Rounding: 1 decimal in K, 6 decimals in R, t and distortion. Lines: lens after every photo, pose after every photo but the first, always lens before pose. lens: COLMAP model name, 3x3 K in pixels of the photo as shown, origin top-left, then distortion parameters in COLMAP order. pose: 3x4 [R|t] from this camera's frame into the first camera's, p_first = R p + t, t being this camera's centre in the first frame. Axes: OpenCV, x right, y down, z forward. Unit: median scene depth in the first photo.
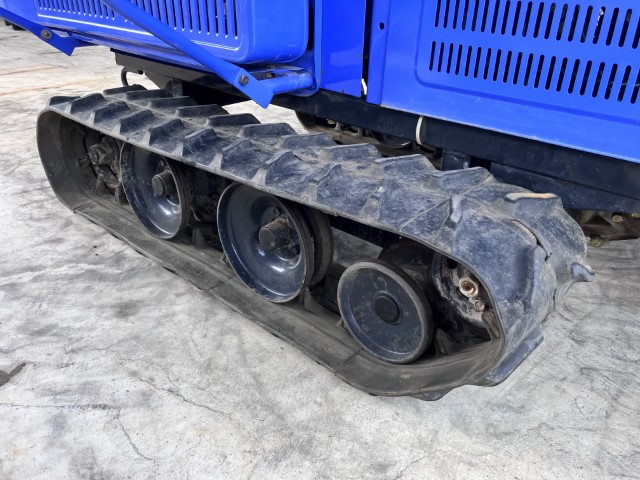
lens RADIAL K [[525.1, 0, 323.3], [0, 525.1, 243.8], [0, 0, 1]] dist [-0.004158, -0.012171]
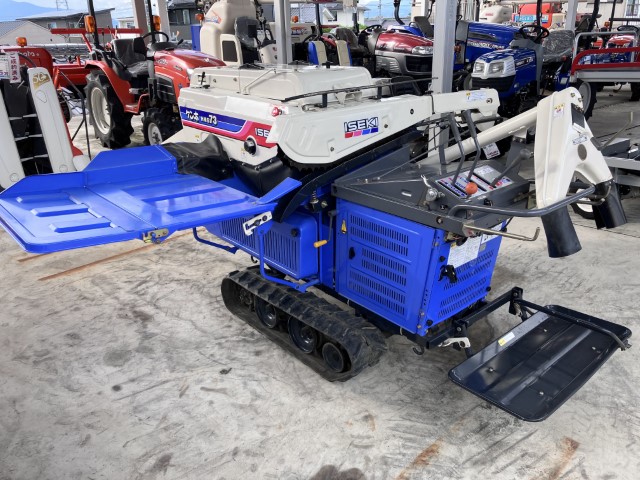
lens RADIAL K [[525.1, 0, 319.2], [0, 525.1, 237.2], [0, 0, 1]] dist [-0.004158, -0.012171]
pose [[0.991695, 0.020299, -0.127001, 0.371888], [-0.033423, 0.994215, -0.102072, -0.259939], [0.124194, 0.105469, 0.986637, -2.148345]]
